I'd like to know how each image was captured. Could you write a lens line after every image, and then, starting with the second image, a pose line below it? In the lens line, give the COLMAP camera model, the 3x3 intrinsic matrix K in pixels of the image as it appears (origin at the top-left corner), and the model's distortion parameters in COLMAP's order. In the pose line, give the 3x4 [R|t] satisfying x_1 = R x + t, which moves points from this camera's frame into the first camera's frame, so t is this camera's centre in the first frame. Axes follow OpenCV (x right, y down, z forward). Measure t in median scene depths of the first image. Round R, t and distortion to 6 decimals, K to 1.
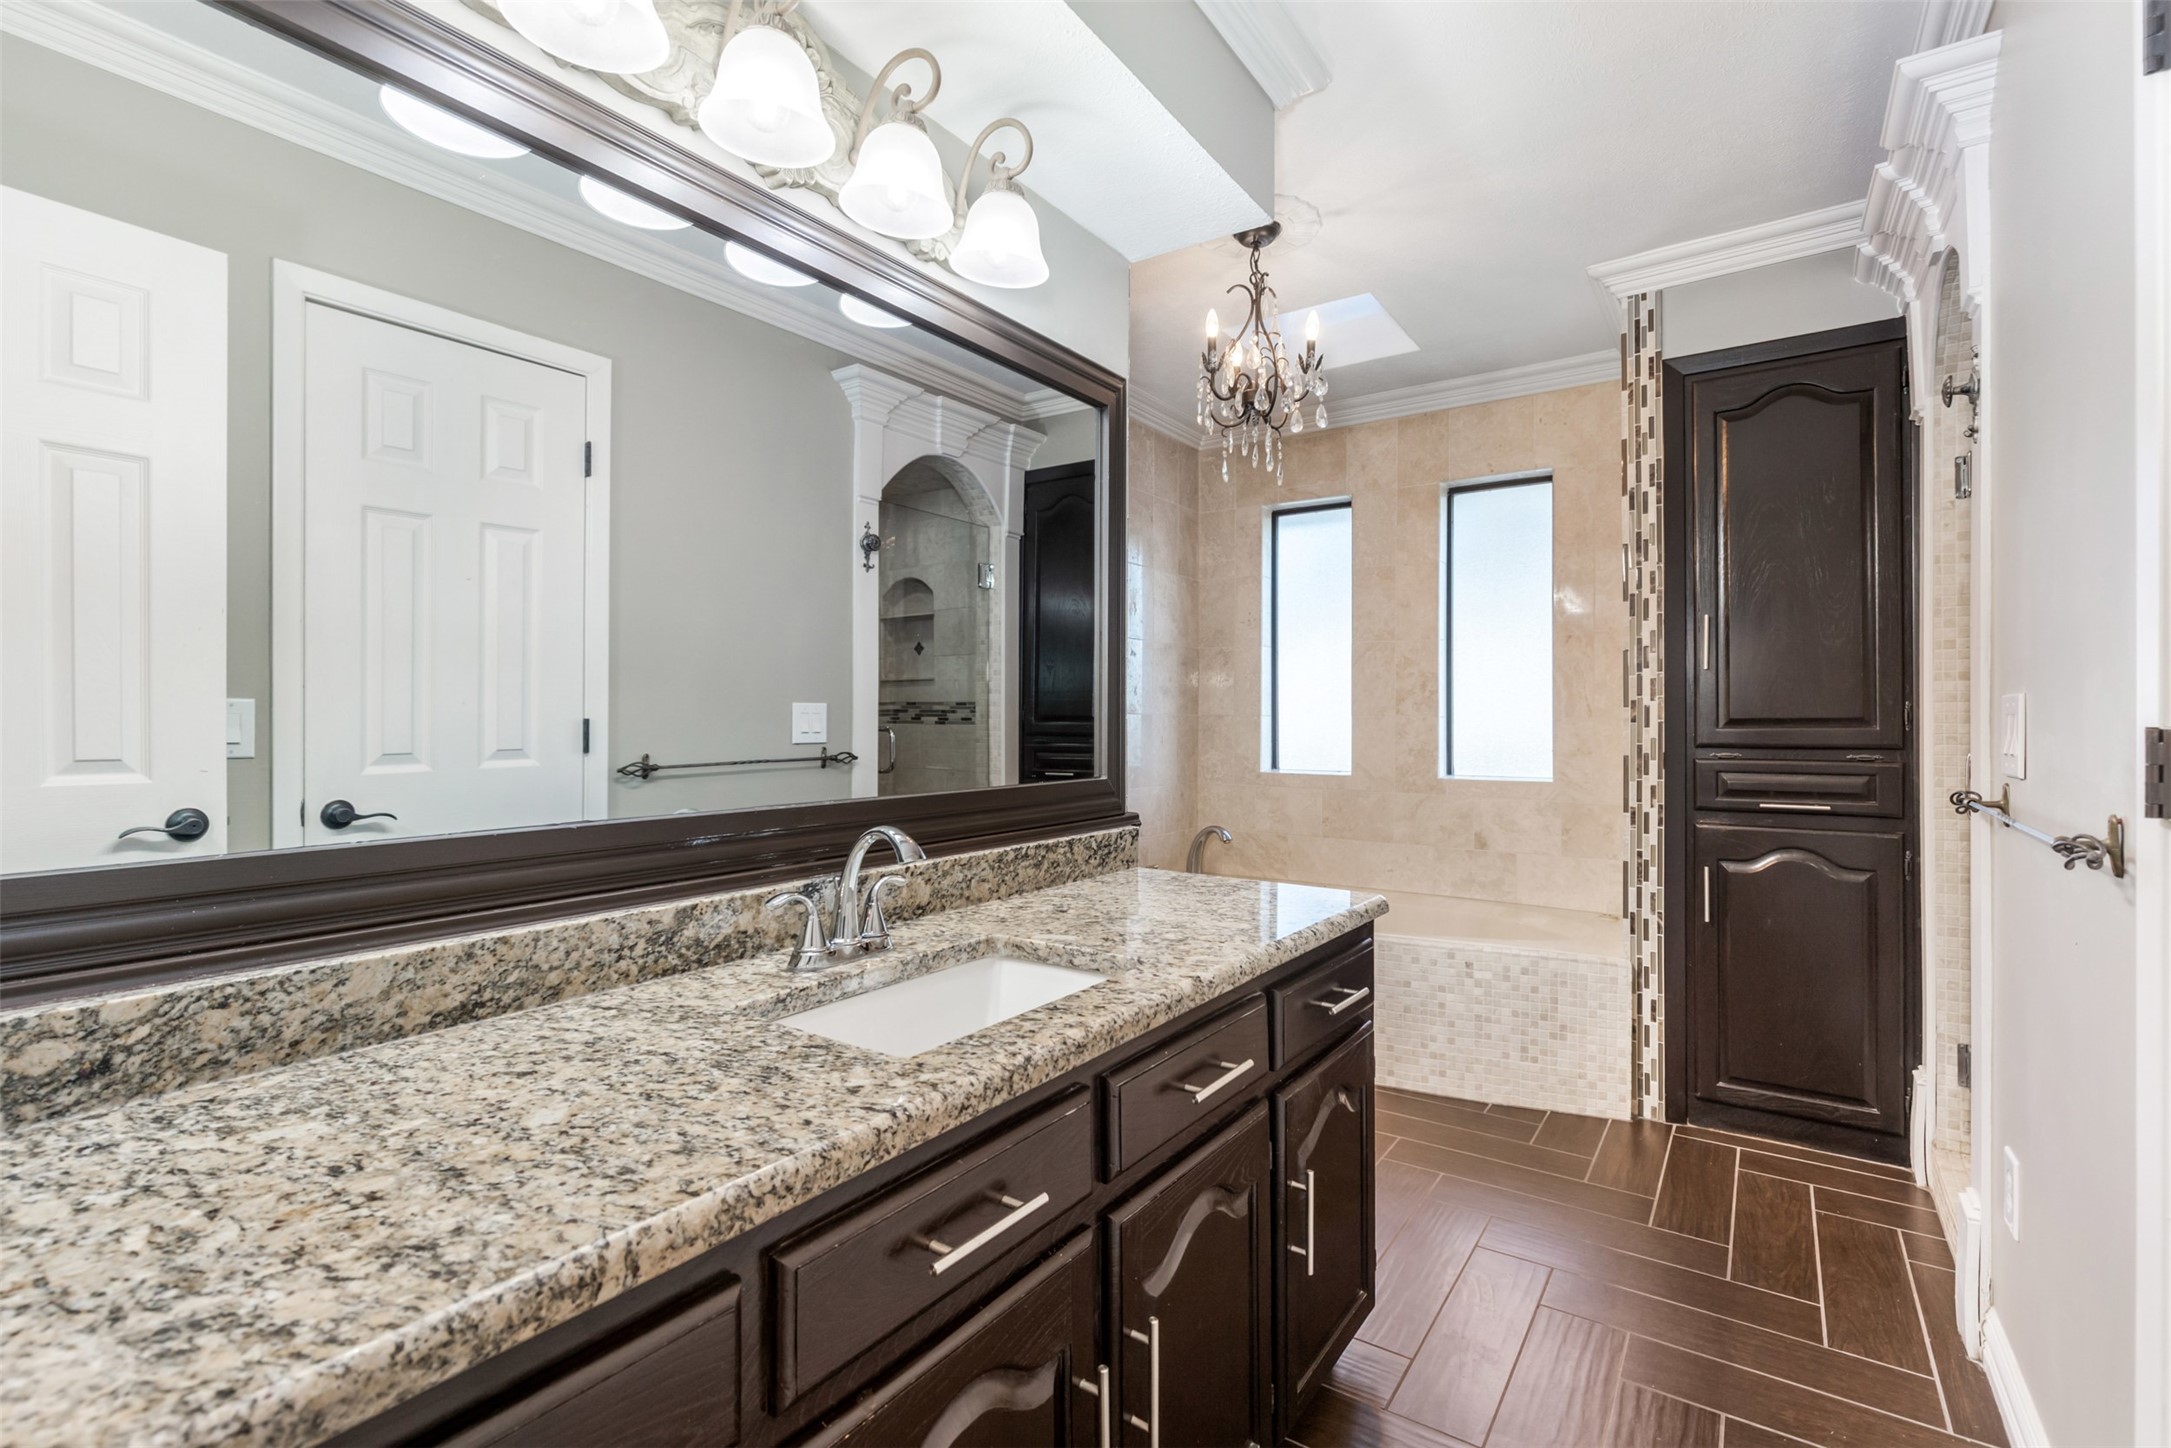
lens RADIAL K [[987.1, 0, 1086.2], [0, 987.1, 720.0], [0, 0, 1]] dist [0.008131, 0.000335]
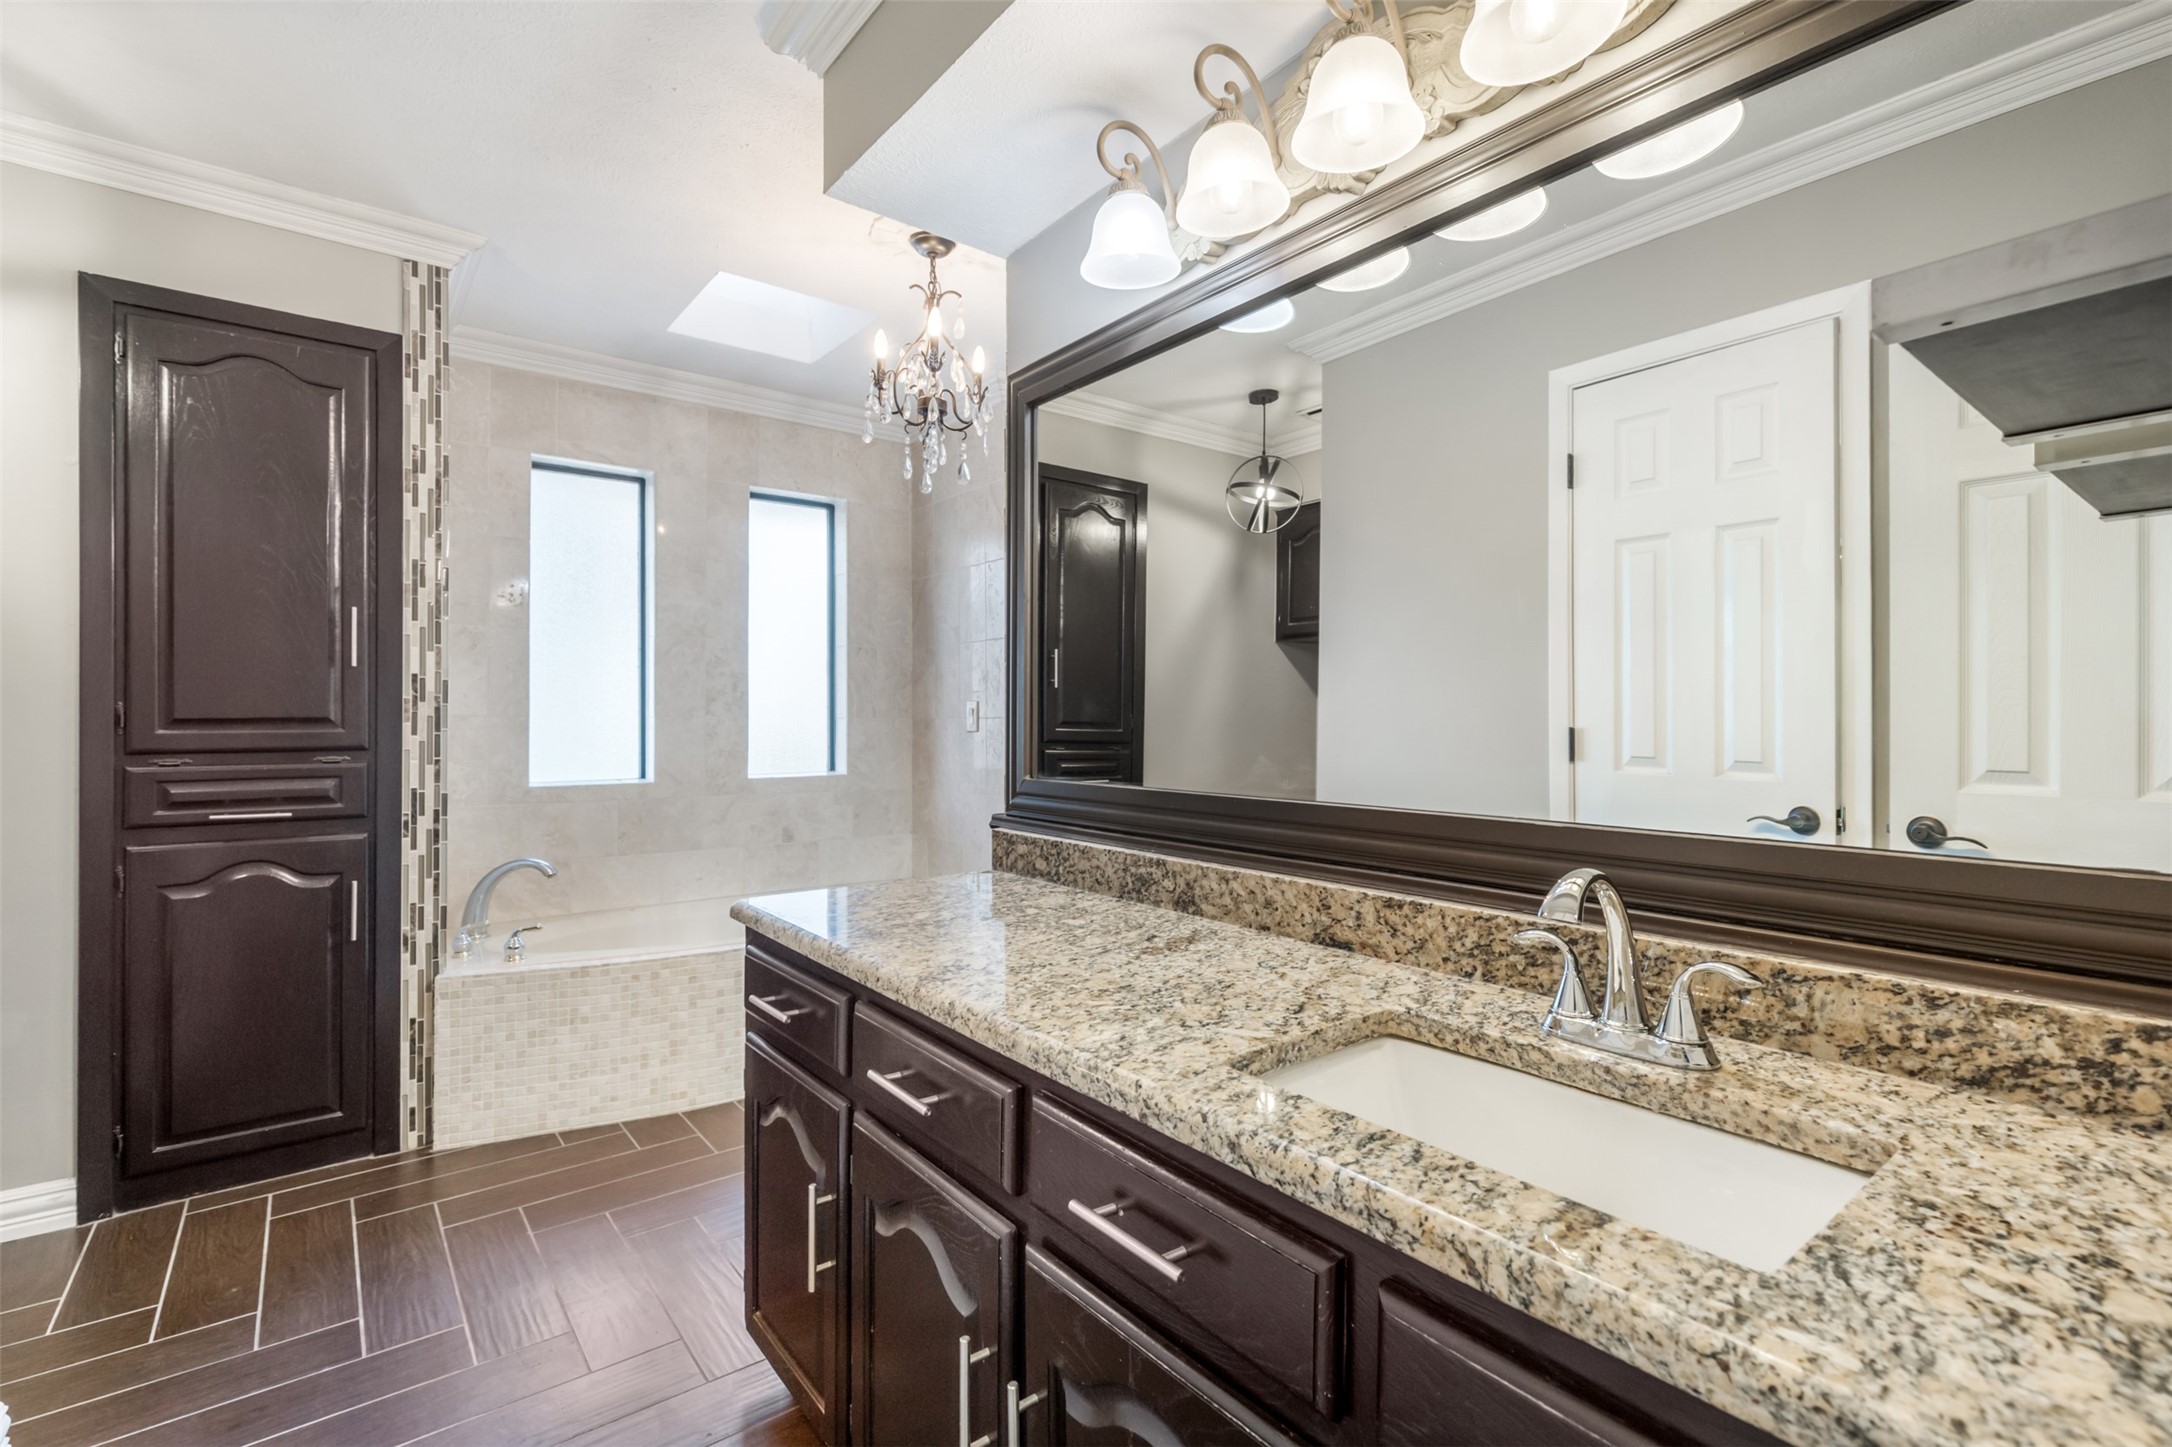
lens RADIAL K [[987.5, 0, 1087.5], [0, 987.5, 718.1], [0, 0, 1]] dist [0.008131, 0.000335]
pose [[0.297226, -0.004508, 0.954796, -0.500012], [0.000507, 0.999989, 0.004564, -0.007051], [-0.954807, -0.000872, 0.297225, 0.364611]]
